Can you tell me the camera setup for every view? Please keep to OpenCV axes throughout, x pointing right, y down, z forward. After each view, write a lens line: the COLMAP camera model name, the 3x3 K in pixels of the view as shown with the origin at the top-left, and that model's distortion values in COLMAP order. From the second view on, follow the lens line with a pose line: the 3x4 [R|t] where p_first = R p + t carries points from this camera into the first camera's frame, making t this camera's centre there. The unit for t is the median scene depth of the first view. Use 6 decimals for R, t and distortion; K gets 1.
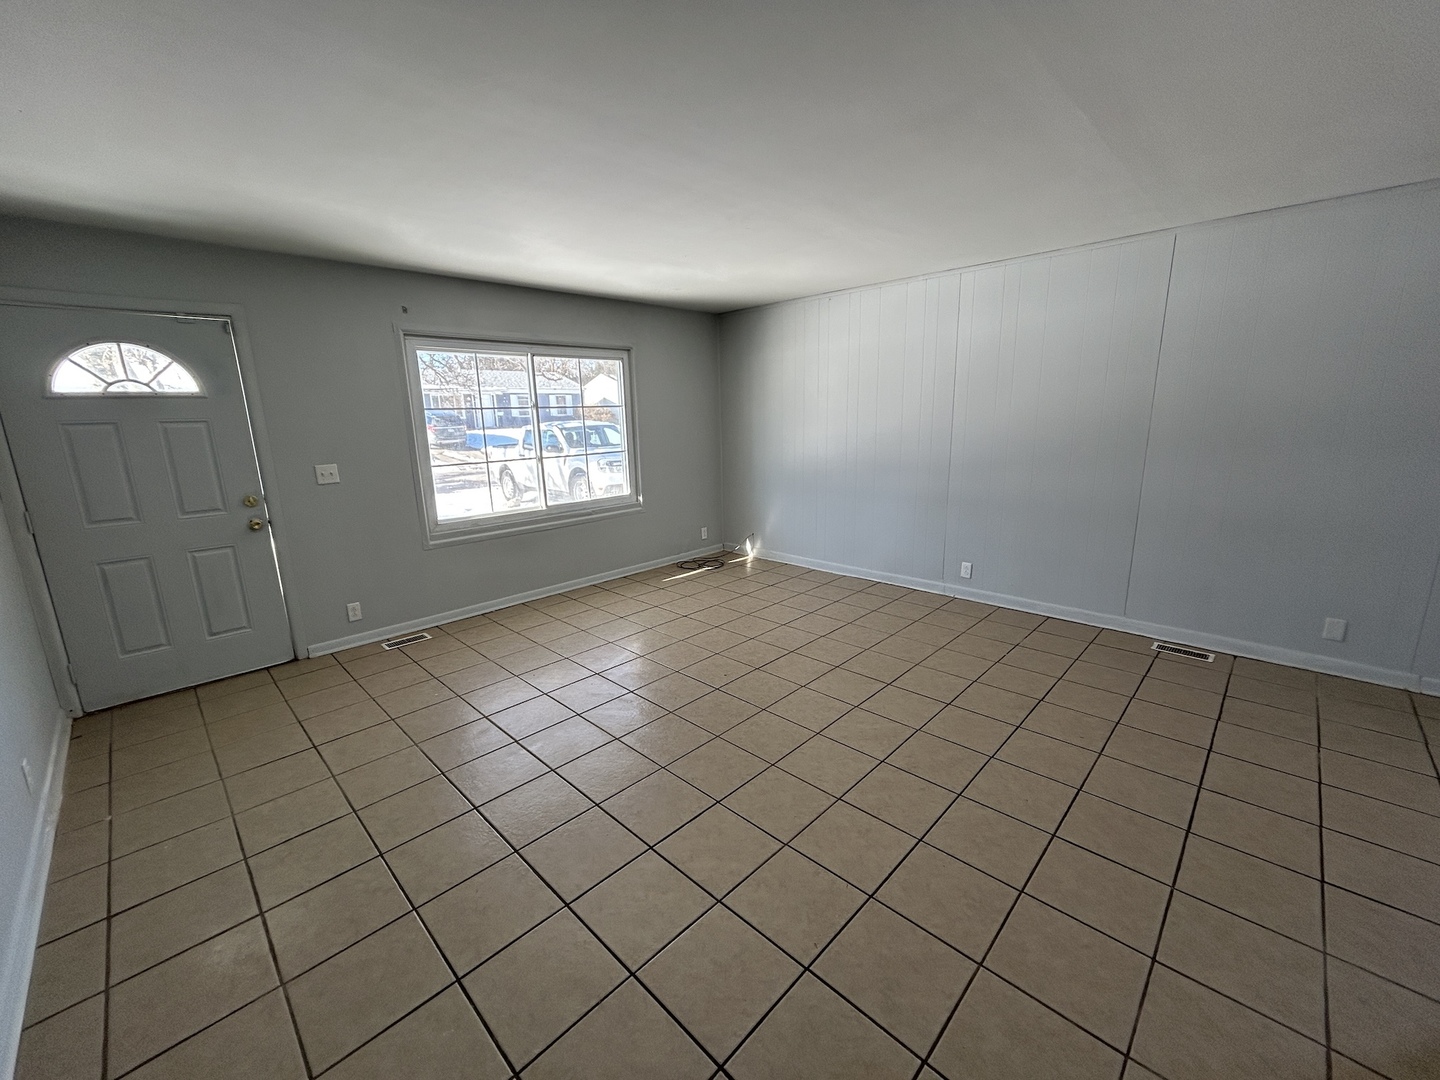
lens RADIAL K [[583.5, 0, 720.7], [0, 583.5, 537.7], [0, 0, 1]] dist [0.000404, 0.000715]
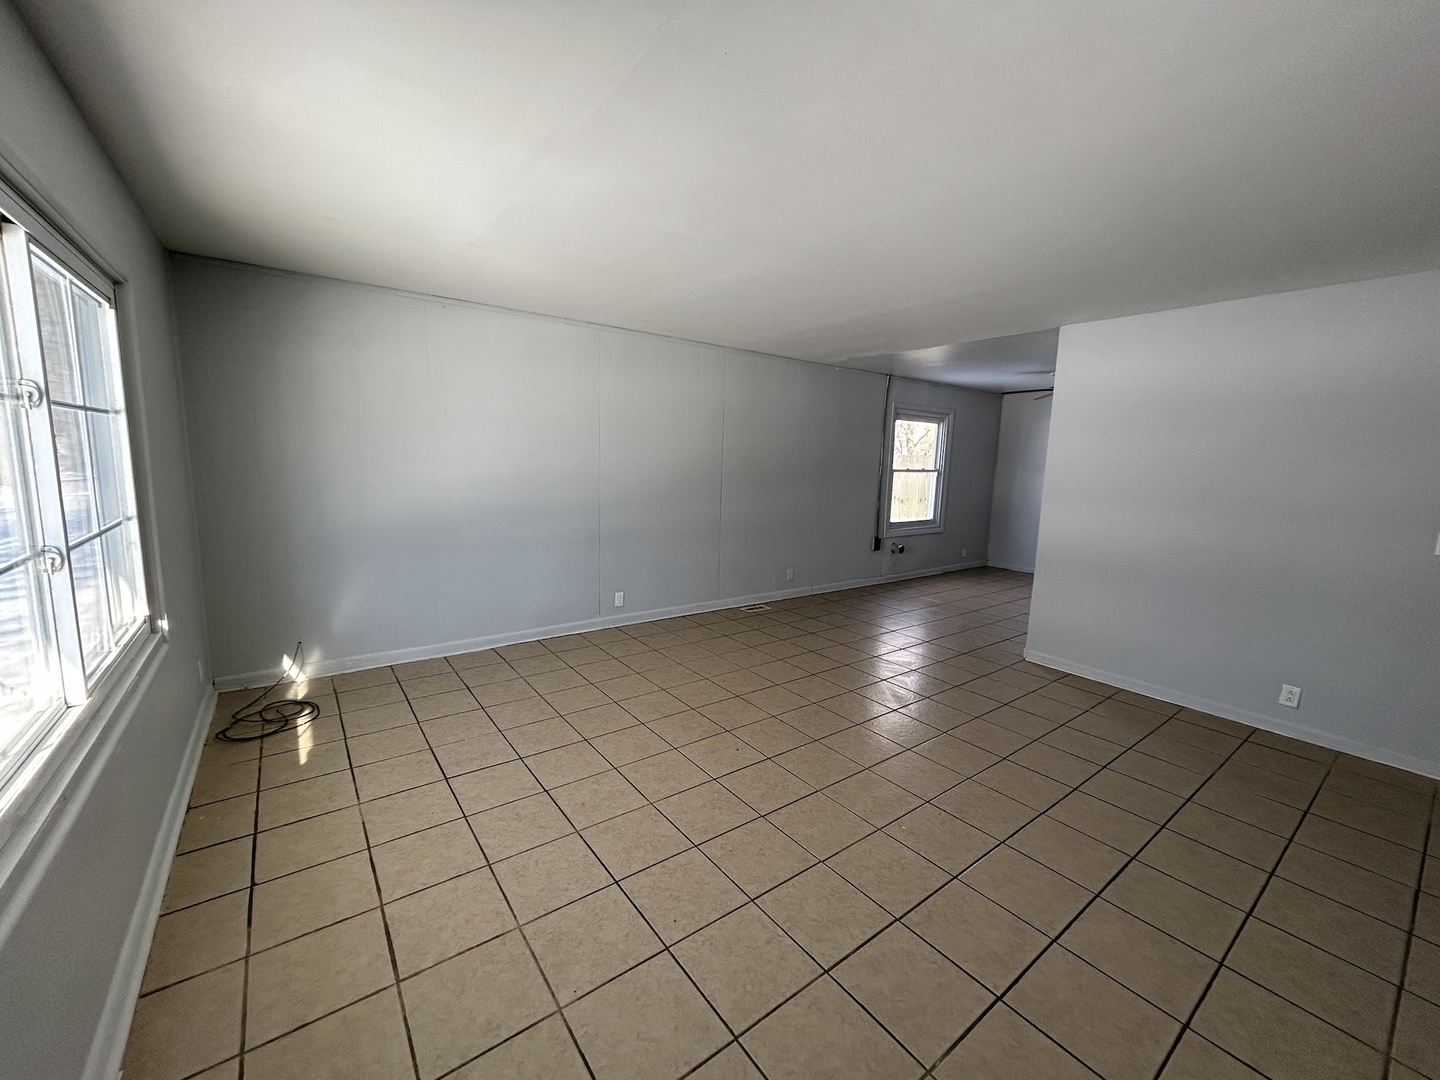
lens RADIAL K [[583.5, 0, 720.7], [0, 583.5, 537.7], [0, 0, 1]] dist [0.000404, 0.000715]
pose [[0.149887, -0.109058, 0.982670, -0.566501], [0.177027, 0.980797, 0.081848, -0.105170], [-0.972726, 0.161691, 0.166315, 0.569789]]
